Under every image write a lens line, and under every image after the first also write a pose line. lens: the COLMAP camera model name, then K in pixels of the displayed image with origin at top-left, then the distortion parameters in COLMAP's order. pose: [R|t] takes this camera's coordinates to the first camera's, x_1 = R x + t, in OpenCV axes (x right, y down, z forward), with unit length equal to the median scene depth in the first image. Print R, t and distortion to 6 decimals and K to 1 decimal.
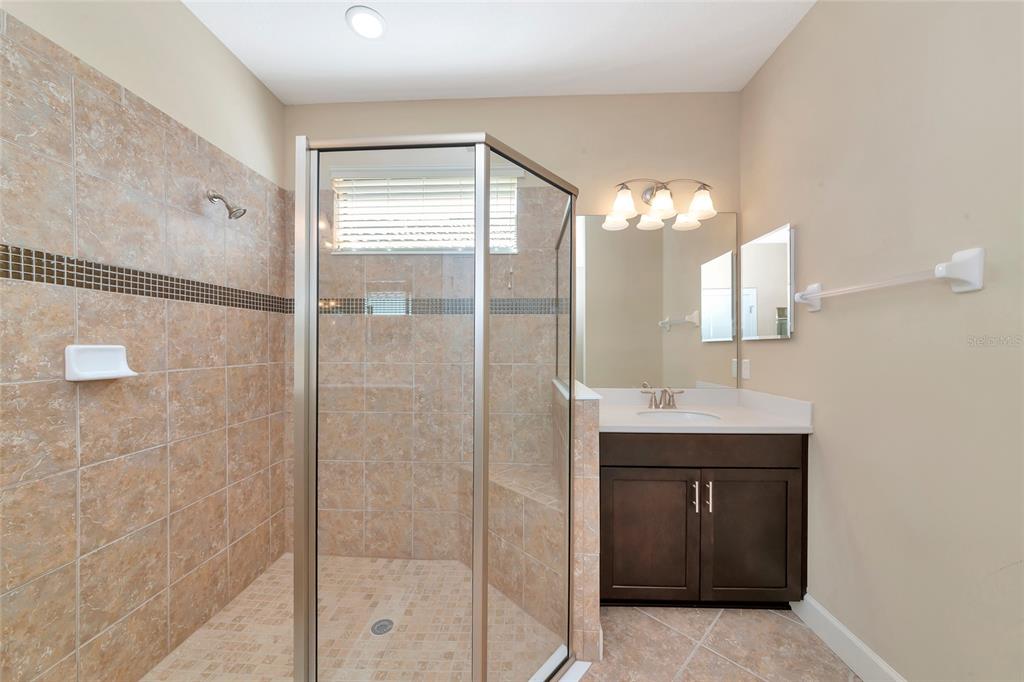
lens RADIAL K [[362.5, 0, 510.4], [0, 362.5, 347.8], [0, 0, 1]] dist [0.000009, 0.001599]
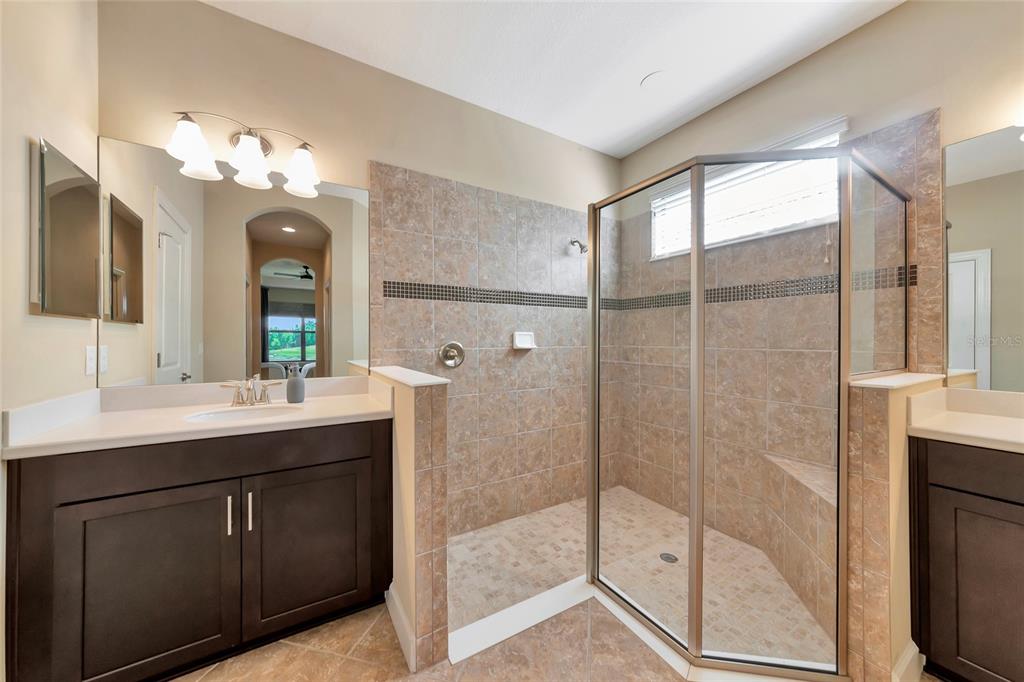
lens RADIAL K [[362.5, 0, 513.9], [0, 362.5, 339.7], [0, 0, 1]] dist [0.000009, 0.001599]
pose [[0.565730, -0.000714, -0.824590, 0.384418], [-0.004921, 0.999979, -0.004242, 0.032850], [0.824576, 0.006458, 0.565714, -0.148031]]
